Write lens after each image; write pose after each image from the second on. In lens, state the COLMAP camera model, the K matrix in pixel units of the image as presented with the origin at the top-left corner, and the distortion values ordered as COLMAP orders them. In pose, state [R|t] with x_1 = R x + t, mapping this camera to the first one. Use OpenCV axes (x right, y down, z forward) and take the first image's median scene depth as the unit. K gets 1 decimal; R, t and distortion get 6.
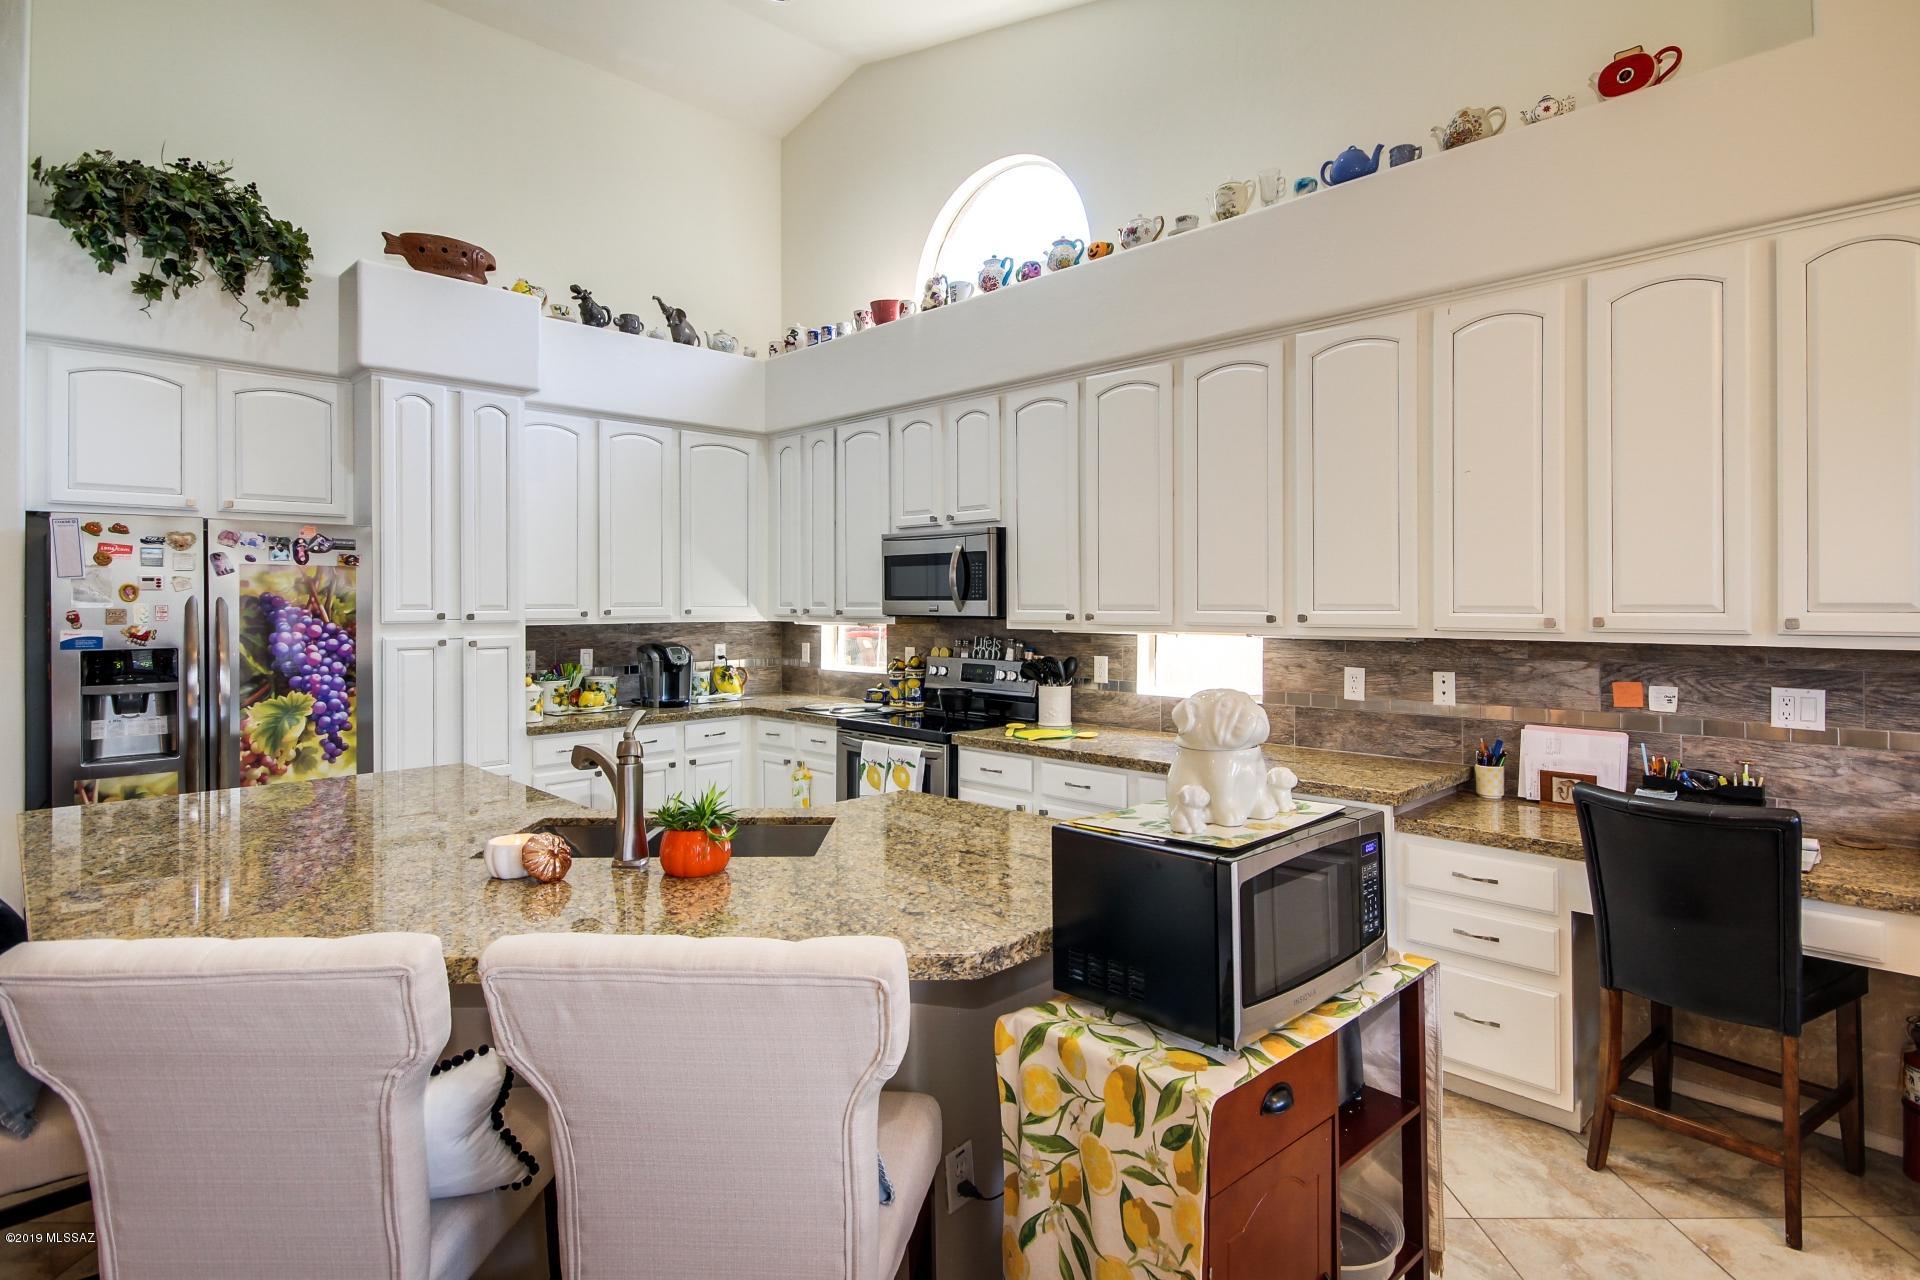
lens RADIAL K [[1002.1, 0, 965.6], [0, 1002.1, 605.7], [0, 0, 1]] dist [0.003498, 0.001045]
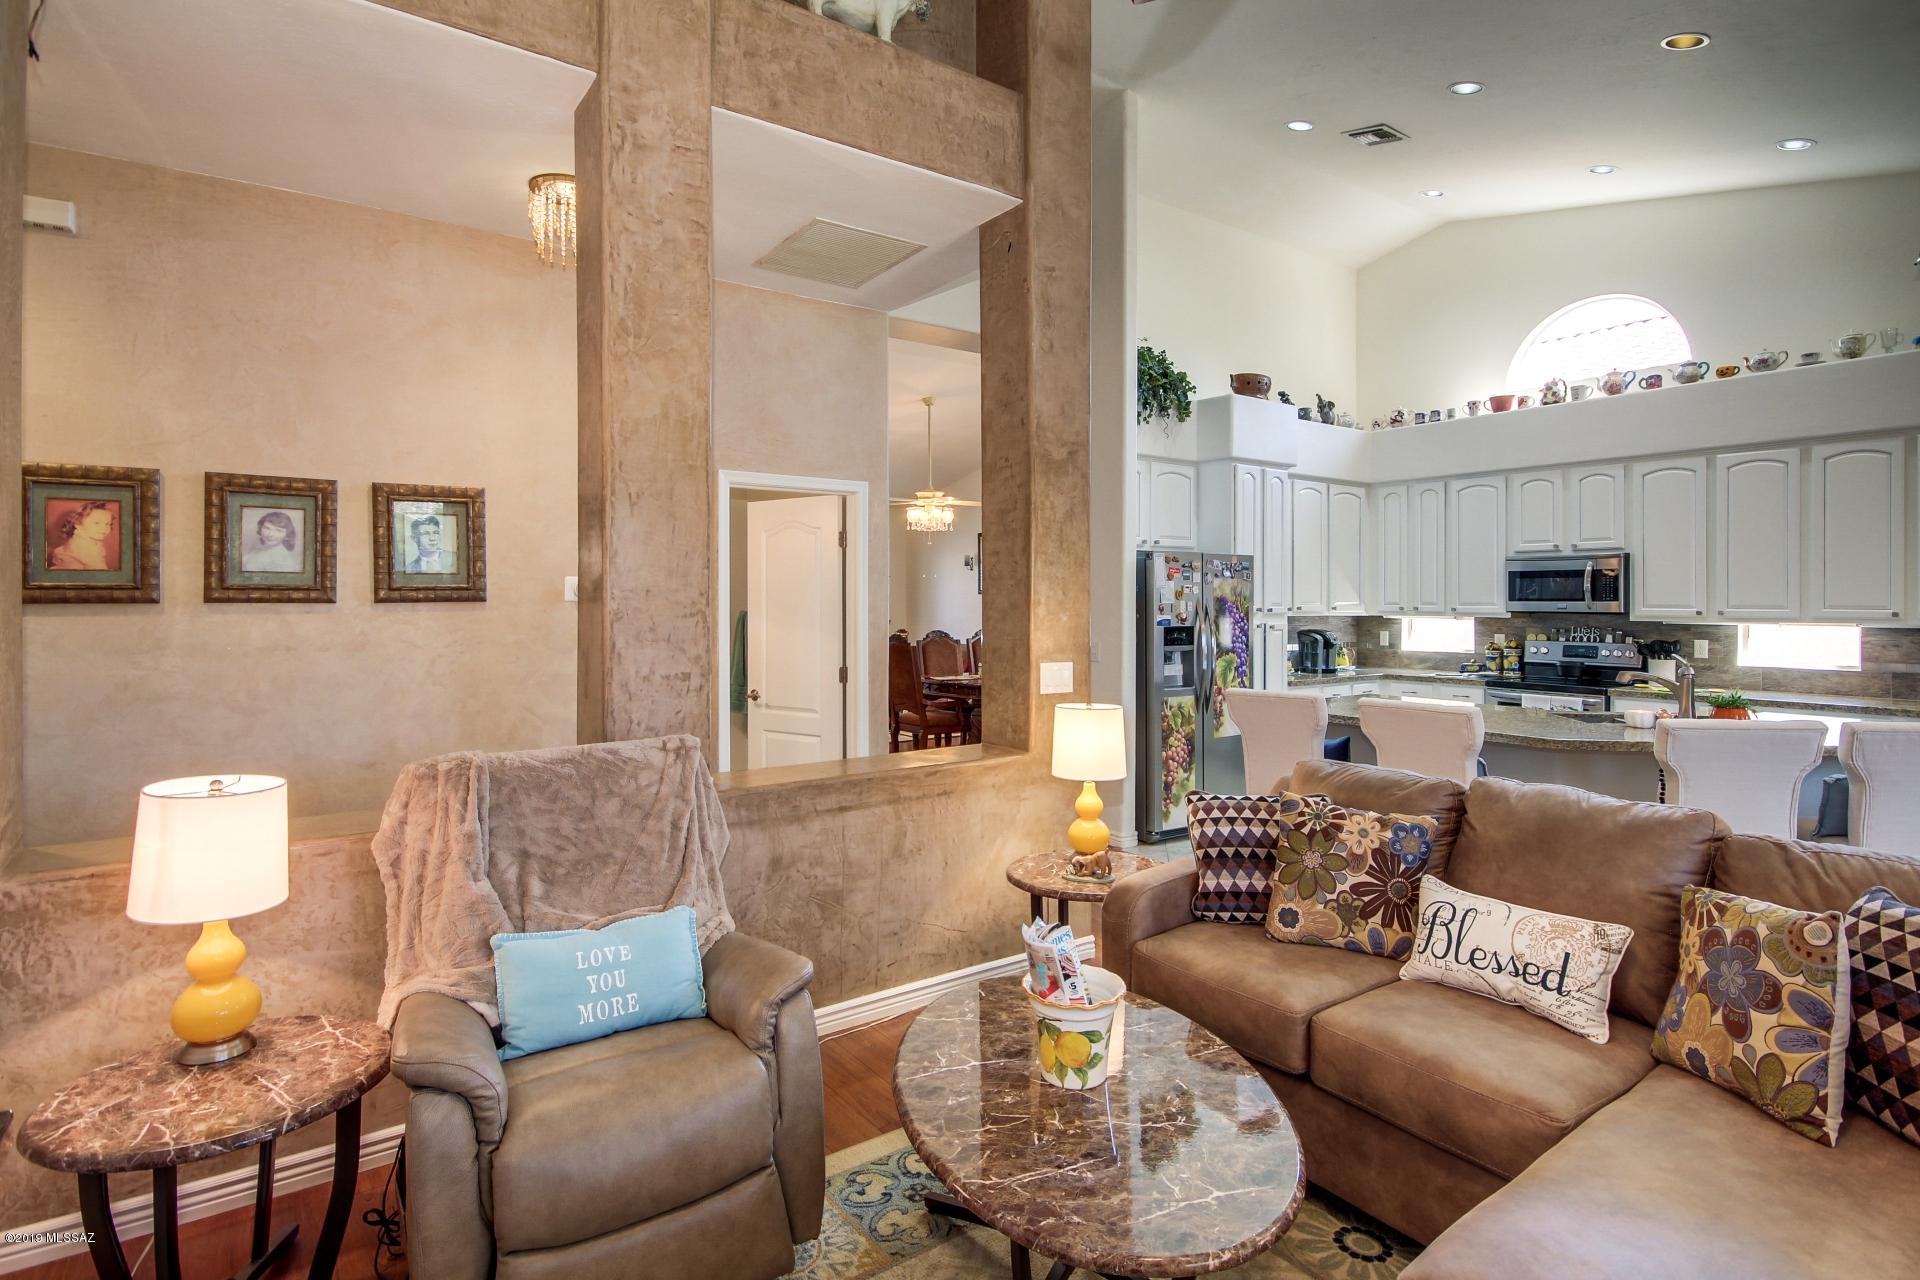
lens RADIAL K [[962.1, 0, 965.6], [0, 962.1, 599.2], [0, 0, 1]] dist [-0.002698, -0.000792]
pose [[0.986809, 0.005259, -0.161802, -0.718383], [-0.006346, 0.999961, -0.006201, 0.006134], [0.161763, 0.007146, 0.986804, -0.581284]]
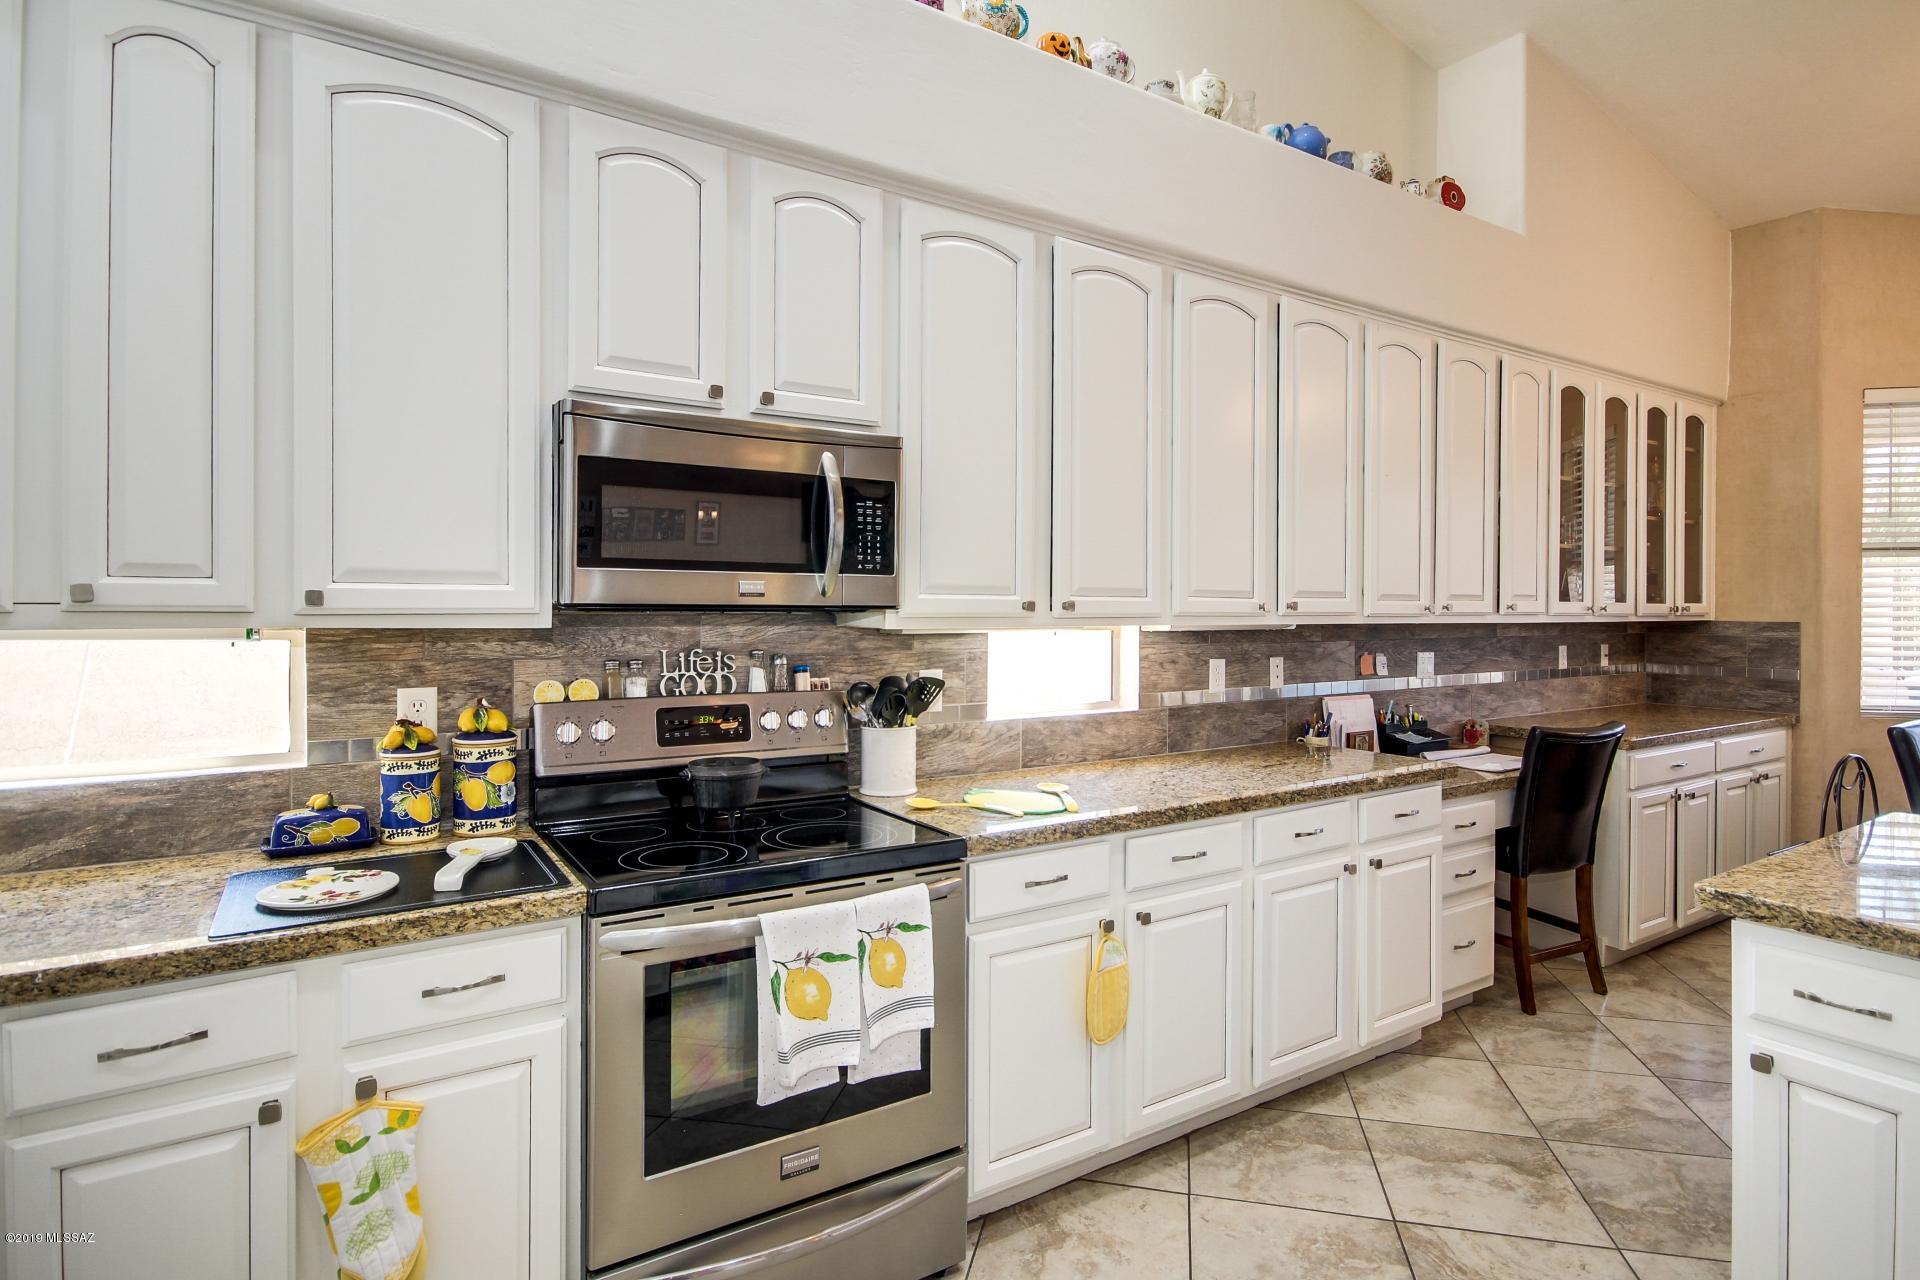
lens RADIAL K [[992.2, 0, 964.3], [0, 992.2, 609.9], [0, 0, 1]] dist [0.001060, 0.000112]
pose [[0.206229, 0.001790, 0.978502, -0.486368], [0.001053, 0.999997, -0.002051, 0.013902], [-0.978503, 0.001453, 0.206227, 0.866742]]
